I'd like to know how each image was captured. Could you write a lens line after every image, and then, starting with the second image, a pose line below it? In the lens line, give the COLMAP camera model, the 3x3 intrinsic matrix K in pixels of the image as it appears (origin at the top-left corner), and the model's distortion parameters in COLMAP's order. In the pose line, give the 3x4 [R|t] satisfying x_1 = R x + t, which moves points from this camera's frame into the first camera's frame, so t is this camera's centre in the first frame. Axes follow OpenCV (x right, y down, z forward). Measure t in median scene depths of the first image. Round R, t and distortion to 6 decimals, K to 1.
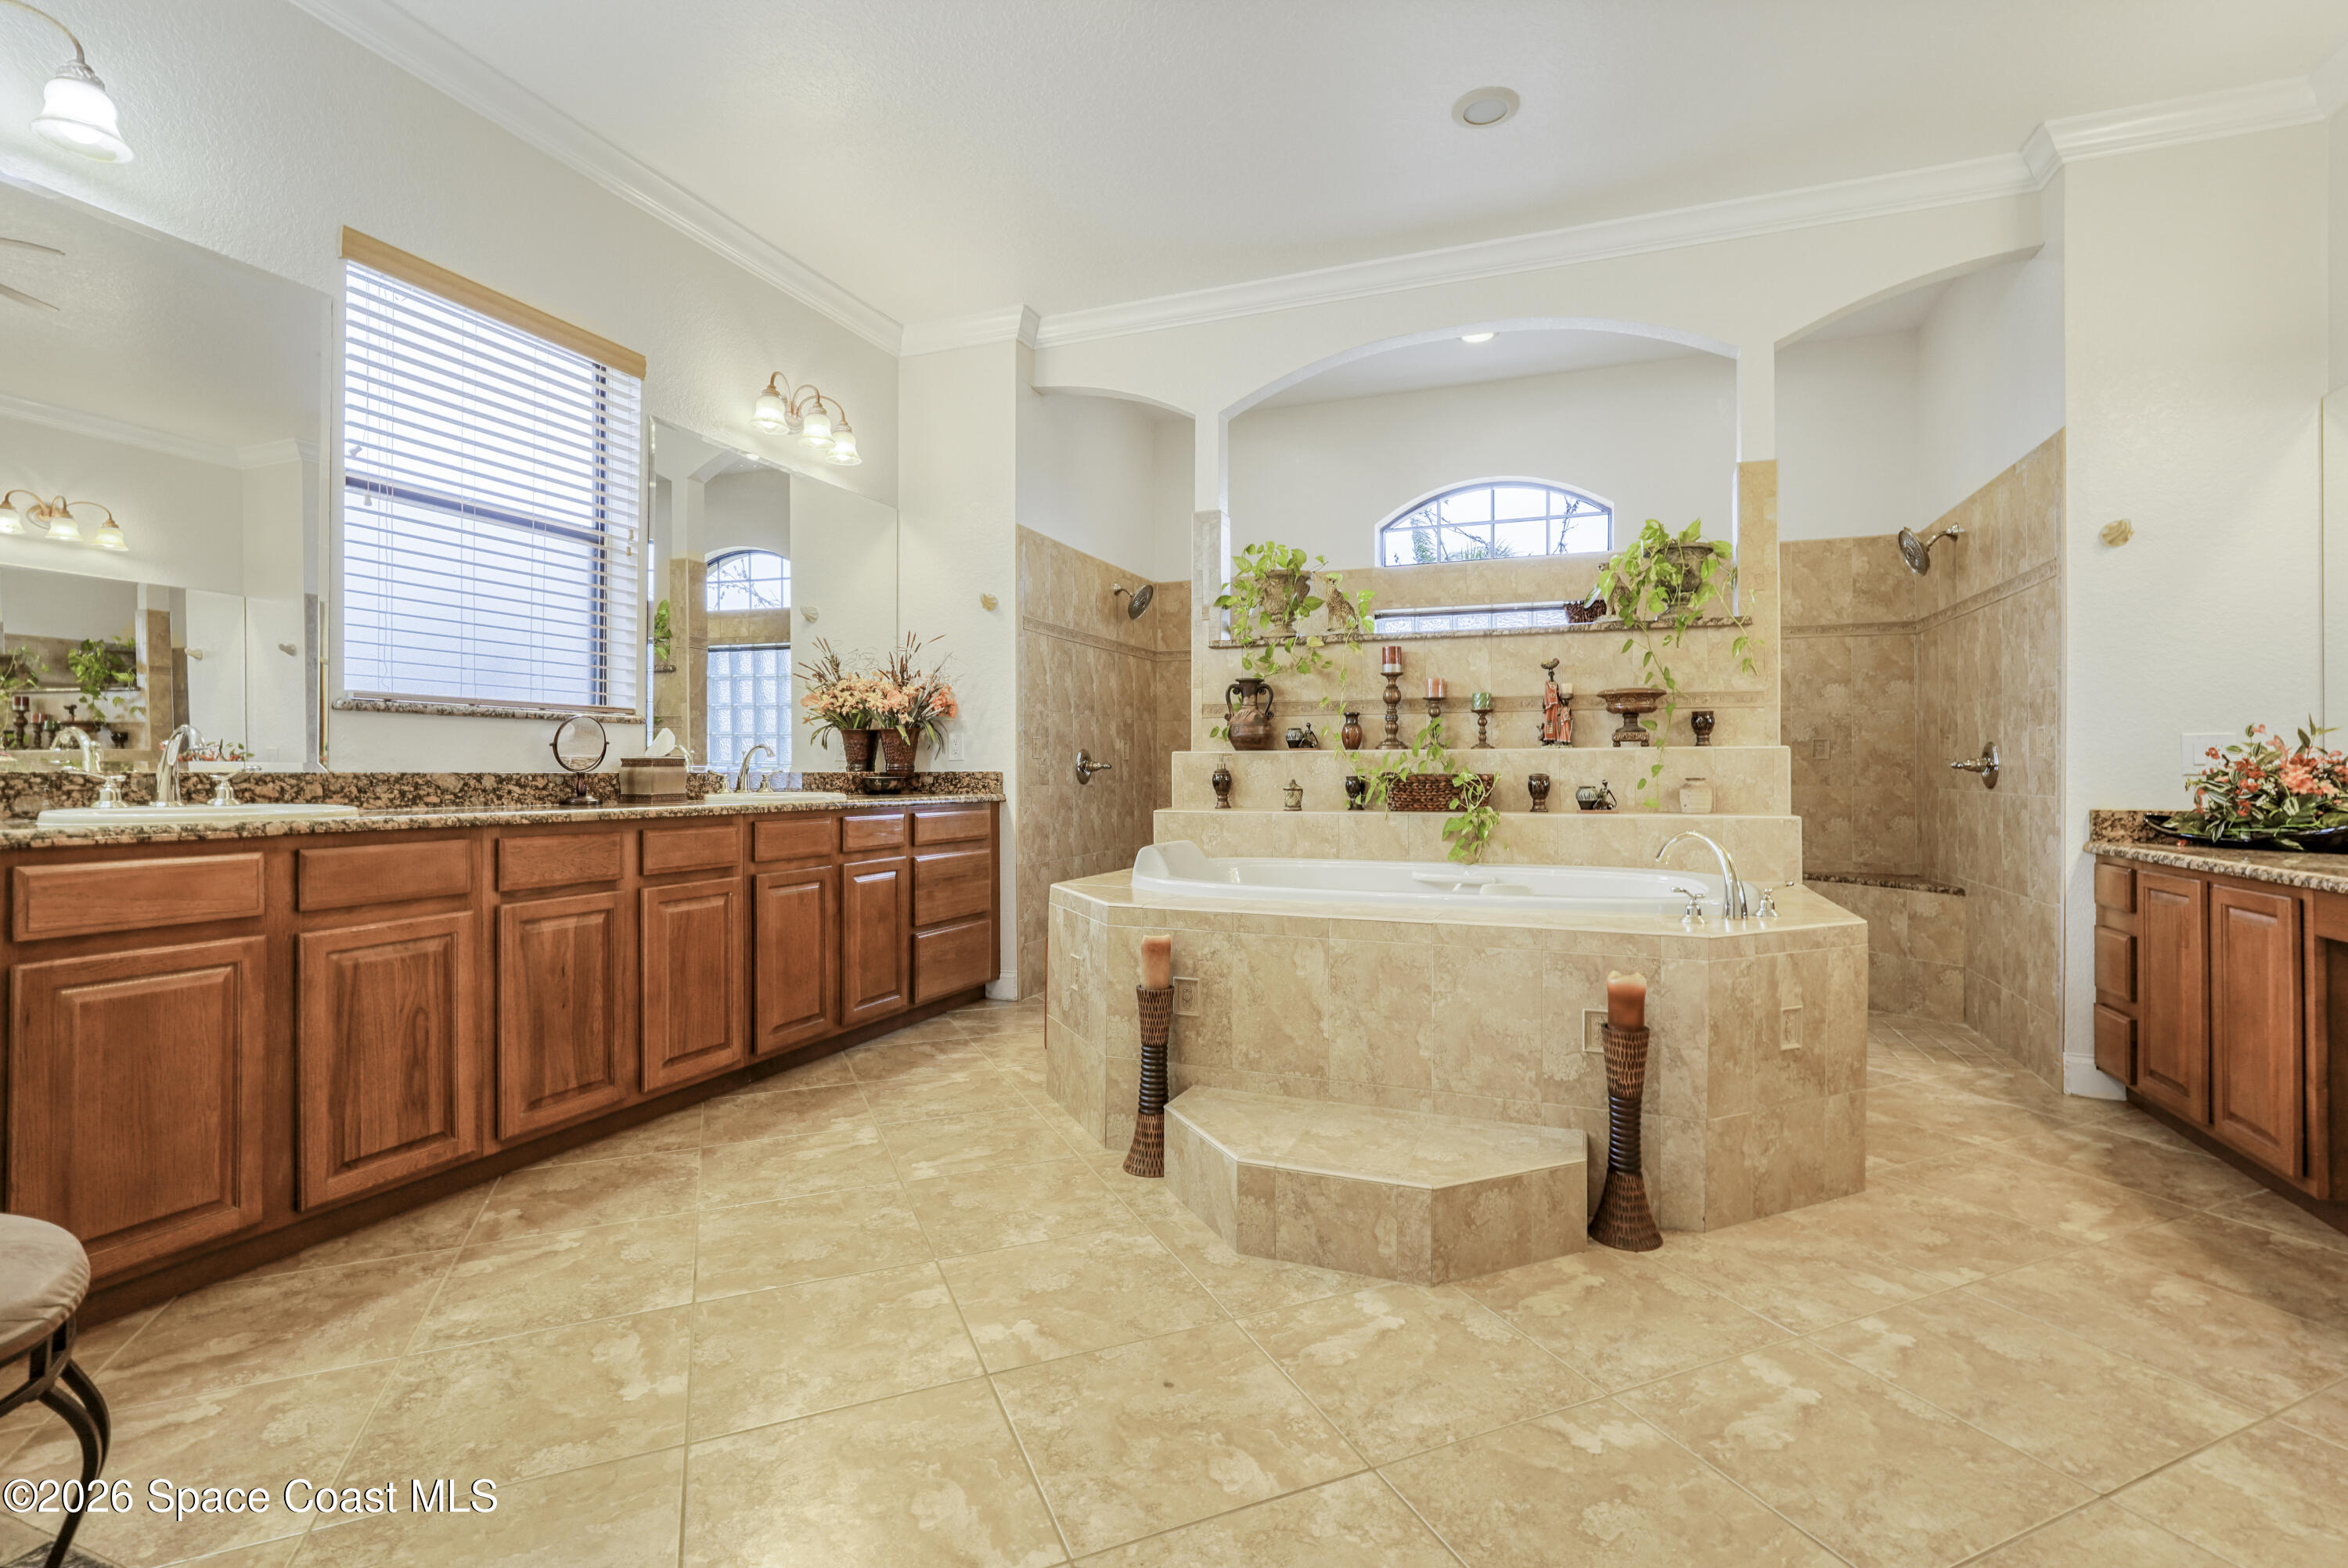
lens RADIAL K [[1070.0, 0, 1176.0], [0, 1070.0, 766.5], [0, 0, 1]] dist [-0.012617, 0.000606]
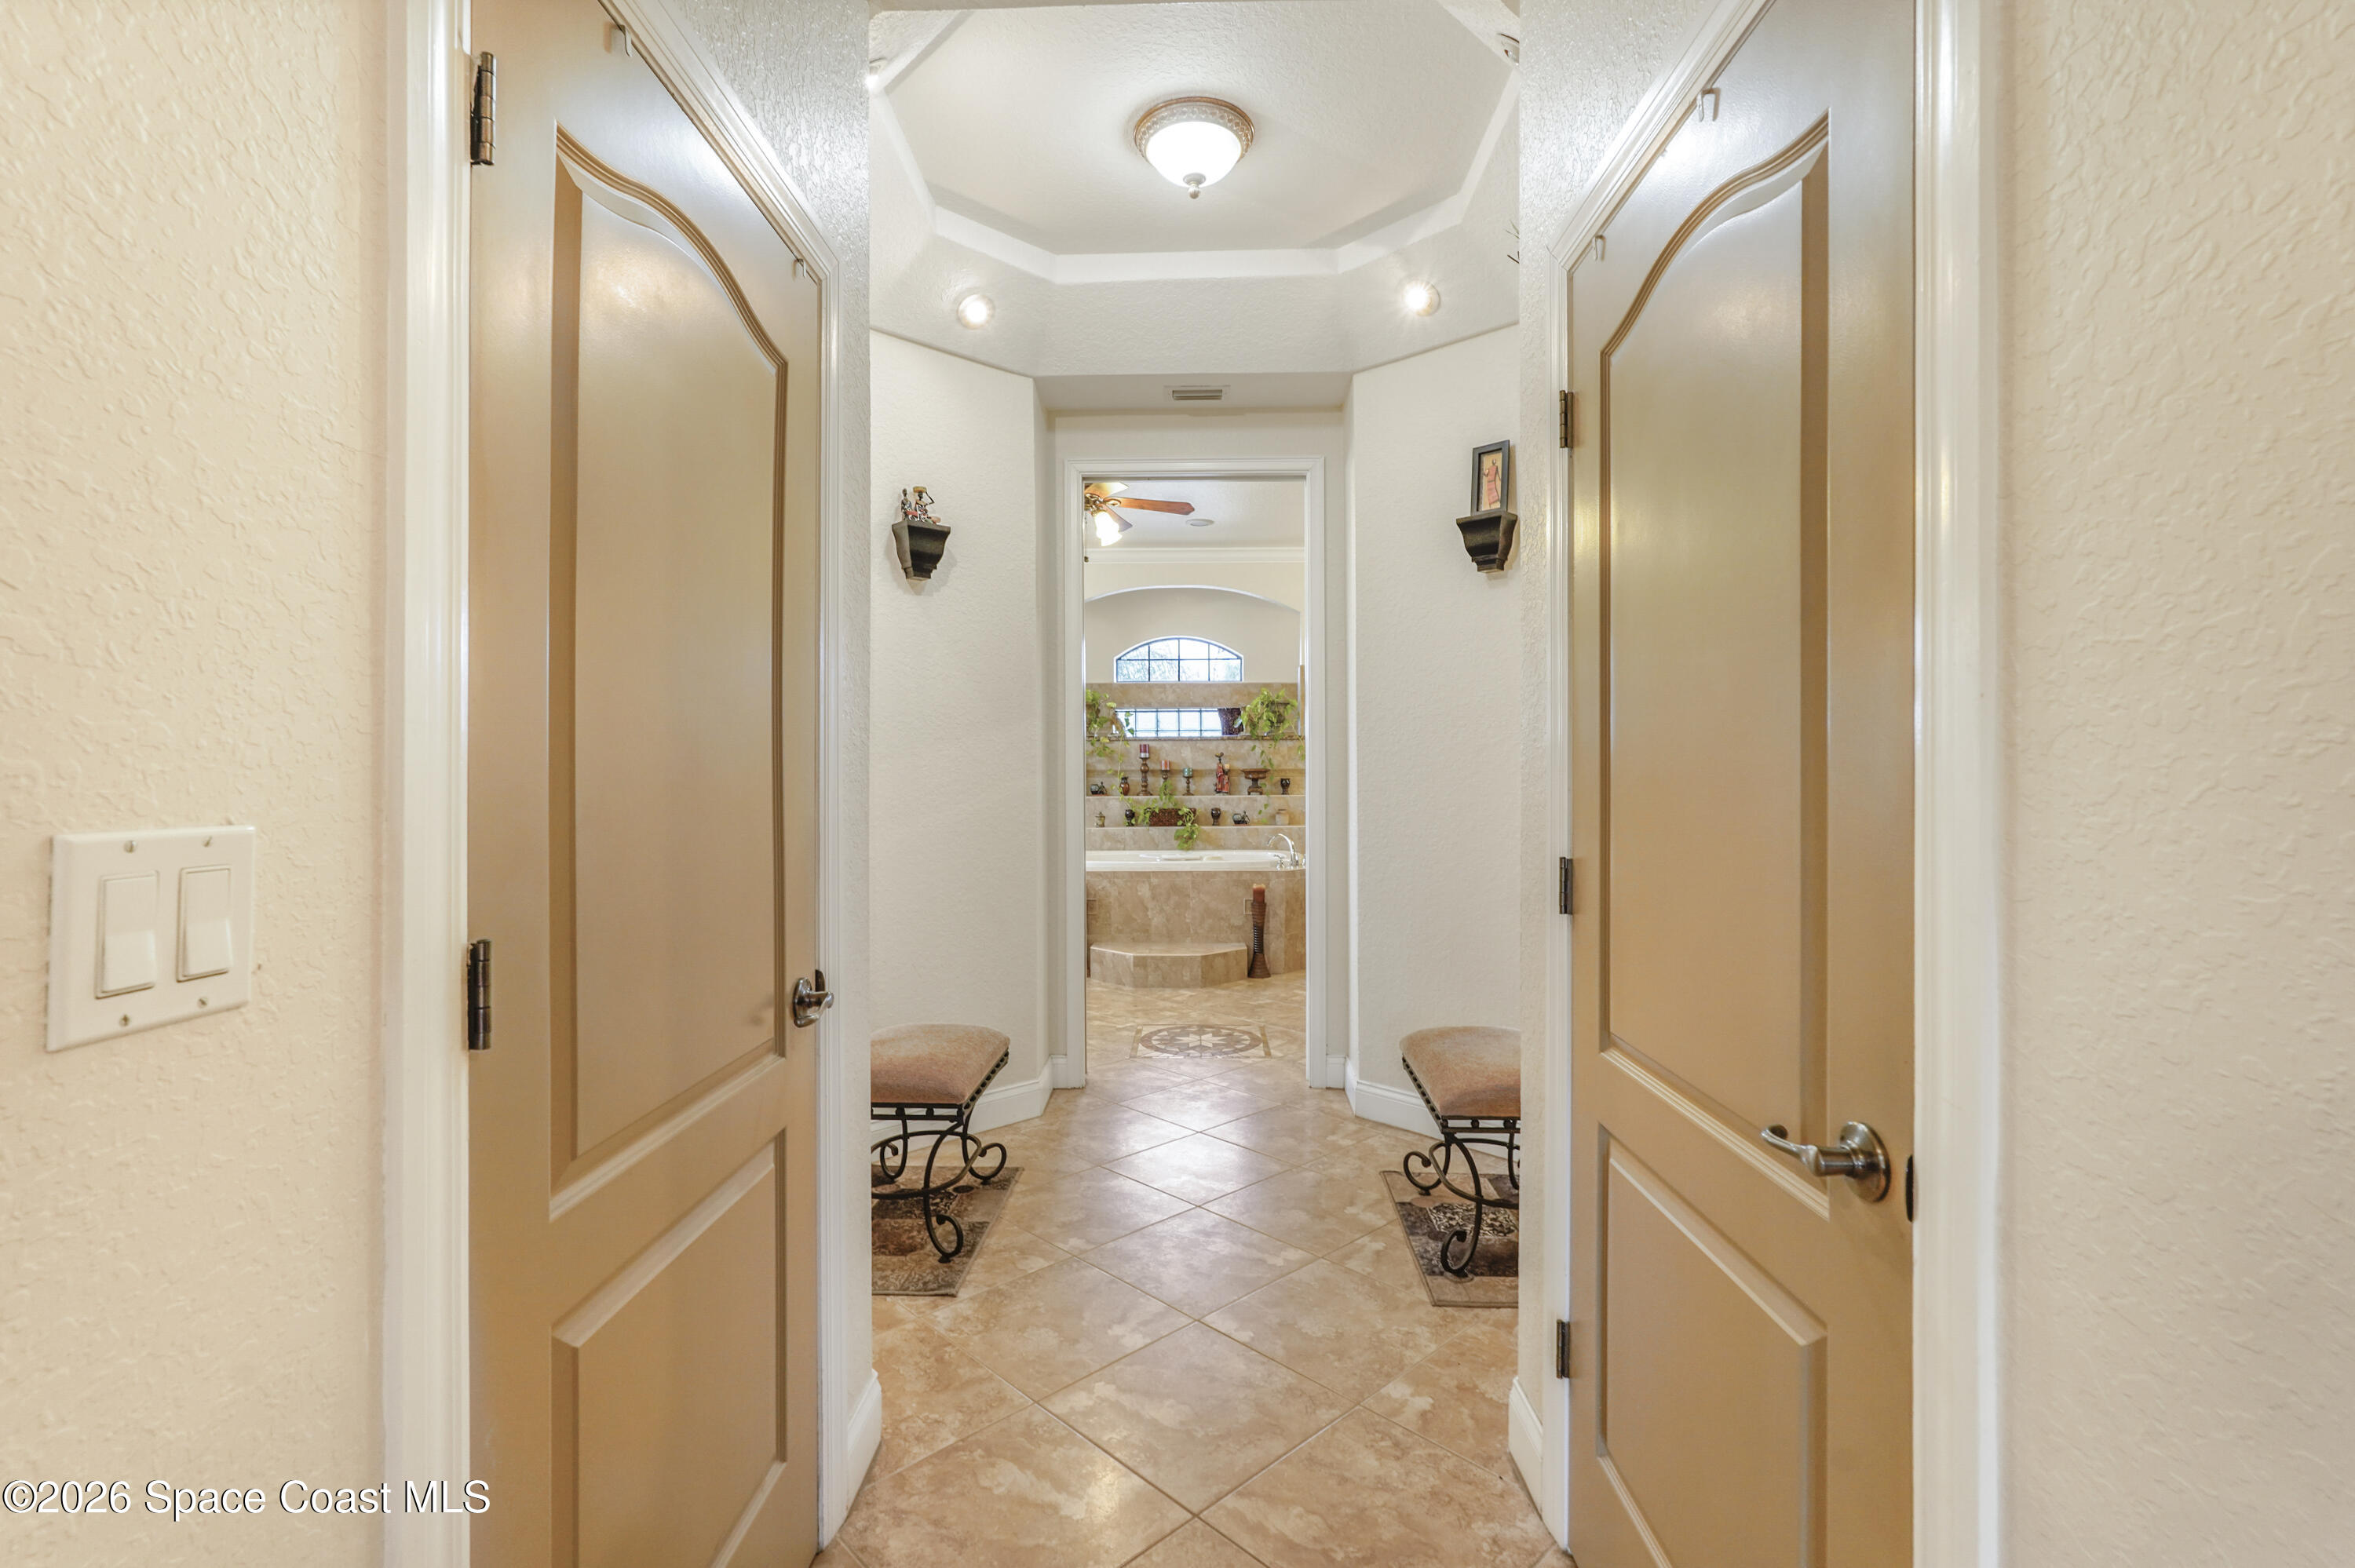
lens RADIAL K [[1073.2, 0, 1179.4], [0, 1073.2, 776.5], [0, 0, 1]] dist [-0.012617, 0.000606]
pose [[0.939178, -0.006432, 0.343370, -0.483457], [0.004203, 0.999965, 0.007234, -0.073883], [-0.343404, -0.005351, 0.939172, -1.030289]]
